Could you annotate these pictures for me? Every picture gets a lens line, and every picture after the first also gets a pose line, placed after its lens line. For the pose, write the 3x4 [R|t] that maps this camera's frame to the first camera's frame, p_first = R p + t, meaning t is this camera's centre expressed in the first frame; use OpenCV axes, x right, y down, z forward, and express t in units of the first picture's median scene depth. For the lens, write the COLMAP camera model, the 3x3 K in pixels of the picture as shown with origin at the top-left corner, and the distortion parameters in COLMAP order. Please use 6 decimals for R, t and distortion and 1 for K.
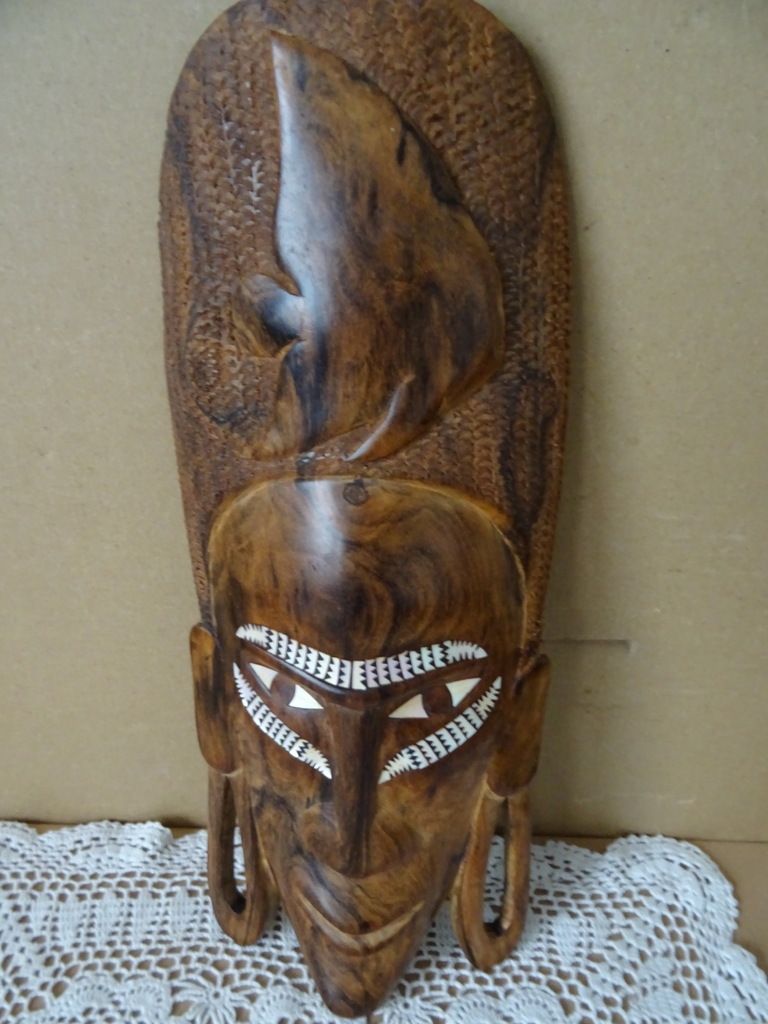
lens RADIAL K [[734.1, 0, 386.6], [0, 734.1, 506.9], [0, 0, 1]] dist [-0.003629, 0.007923]
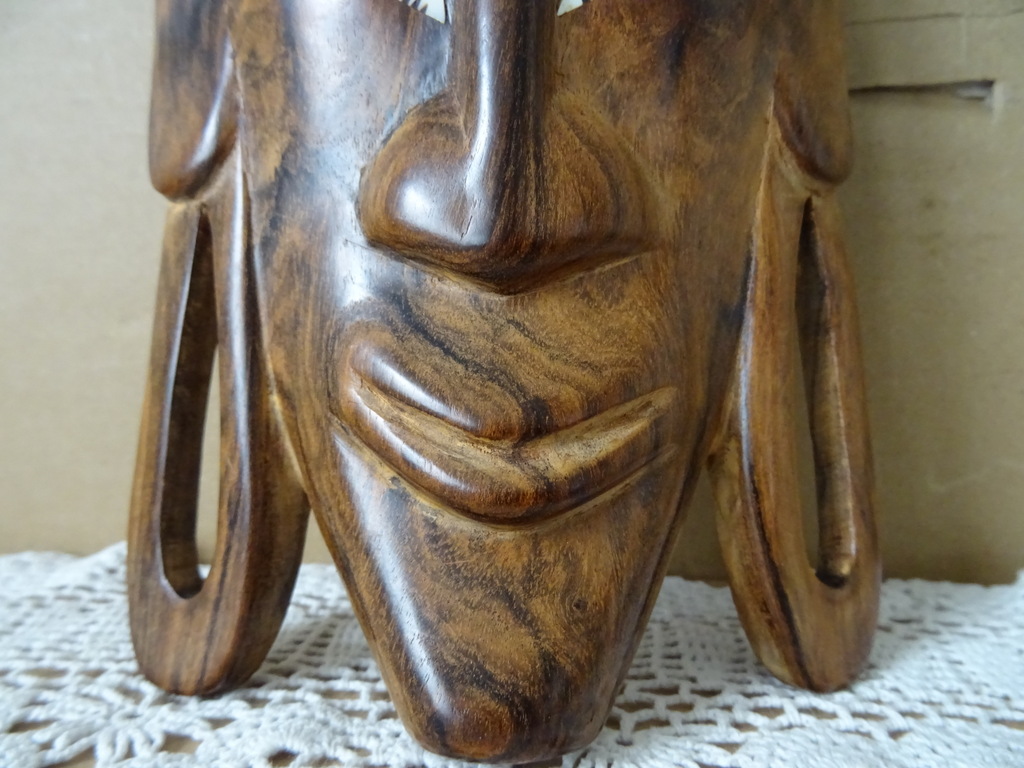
lens RADIAL K [[718.9, 0, 513.4], [0, 718.9, 397.3], [0, 0, 1]] dist [-0.000319, -0.000313]
pose [[0.994297, -0.010442, 0.106138, -0.085781], [0.053238, 0.910927, -0.409118, 0.771850], [-0.092412, 0.412435, 0.906287, 0.723283]]
